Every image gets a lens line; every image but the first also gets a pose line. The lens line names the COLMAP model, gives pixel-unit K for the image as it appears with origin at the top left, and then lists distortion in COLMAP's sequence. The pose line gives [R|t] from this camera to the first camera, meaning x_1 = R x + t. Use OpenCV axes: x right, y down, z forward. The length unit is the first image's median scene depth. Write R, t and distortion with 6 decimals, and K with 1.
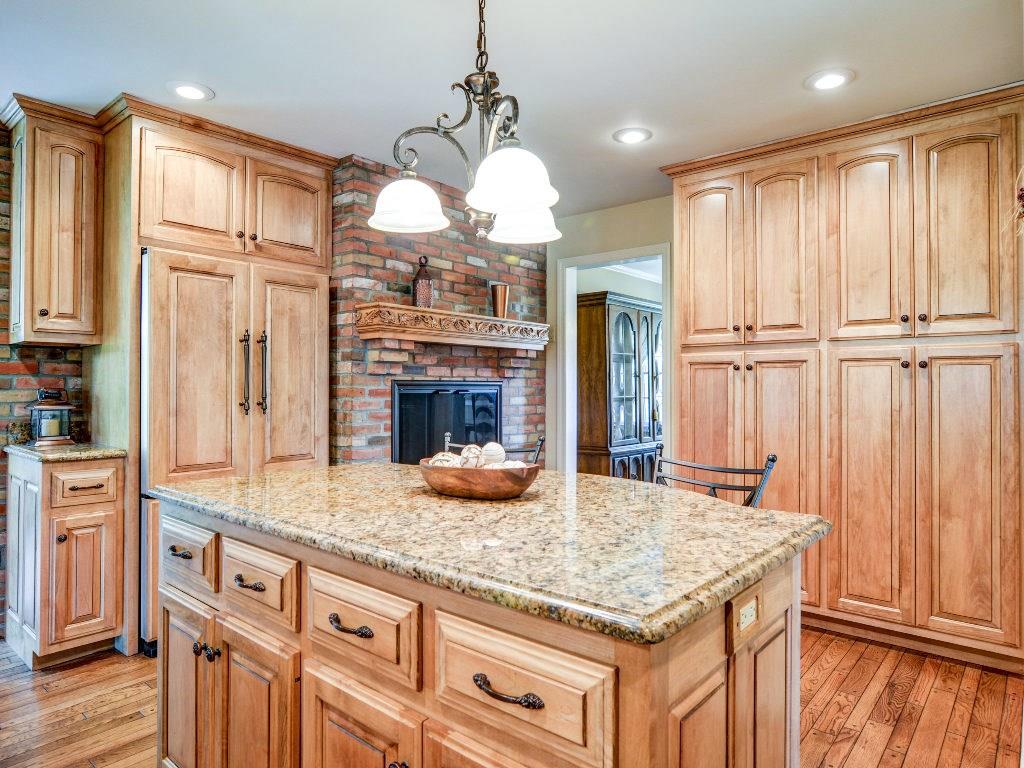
lens RADIAL K [[632.4, 0, 509.5], [0, 632.4, 365.8], [0, 0, 1]] dist [-0.032987, -0.002066]
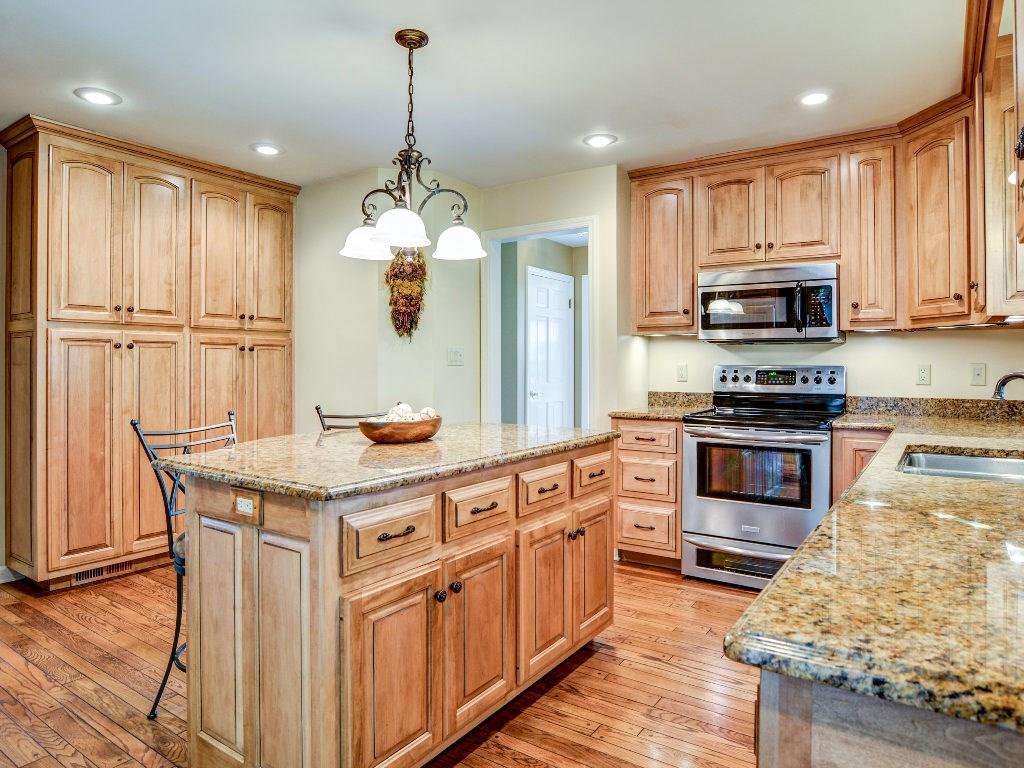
lens RADIAL K [[632.4, 0, 509.5], [0, 632.4, 365.8], [0, 0, 1]] dist [-0.032987, -0.002066]
pose [[-0.099344, -0.005014, 0.995041, -0.712819], [-0.035652, 0.999363, 0.001476, 0.010814], [-0.994414, -0.035329, -0.099460, 0.428773]]
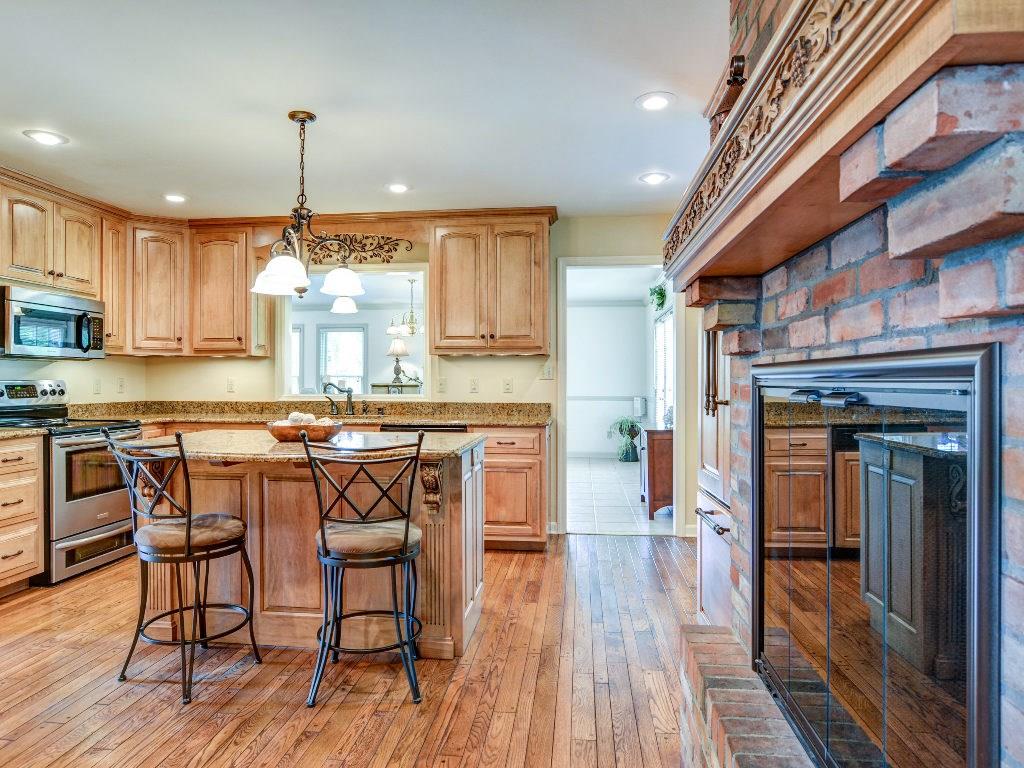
lens RADIAL K [[632.4, 0, 509.5], [0, 632.4, 365.8], [0, 0, 1]] dist [-0.032987, -0.002066]
pose [[-0.827914, -0.013034, -0.560704, 0.227931], [0.018792, 0.998524, -0.050959, 0.045324], [0.560540, -0.052727, -0.826447, 1.336165]]
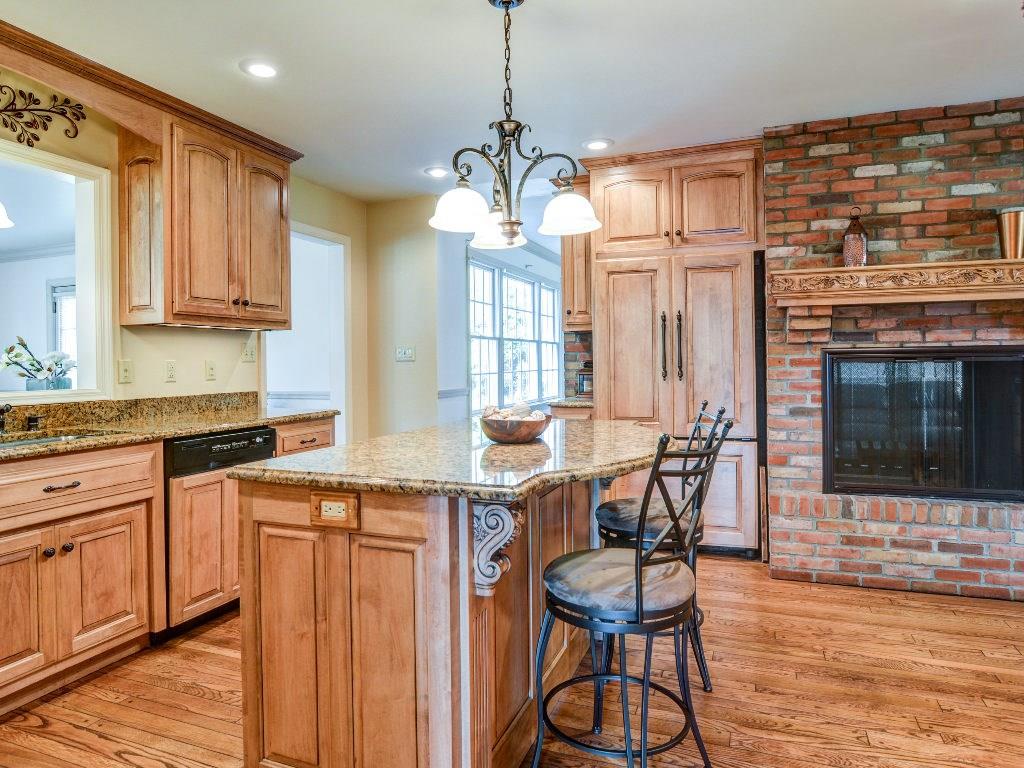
lens RADIAL K [[632.4, 0, 509.5], [0, 632.4, 365.8], [0, 0, 1]] dist [-0.032987, -0.002066]
pose [[0.326572, -0.000430, -0.945172, 0.569589], [0.043817, 0.998932, 0.014685, 0.014890], [0.944156, -0.046210, 0.326242, 0.266484]]
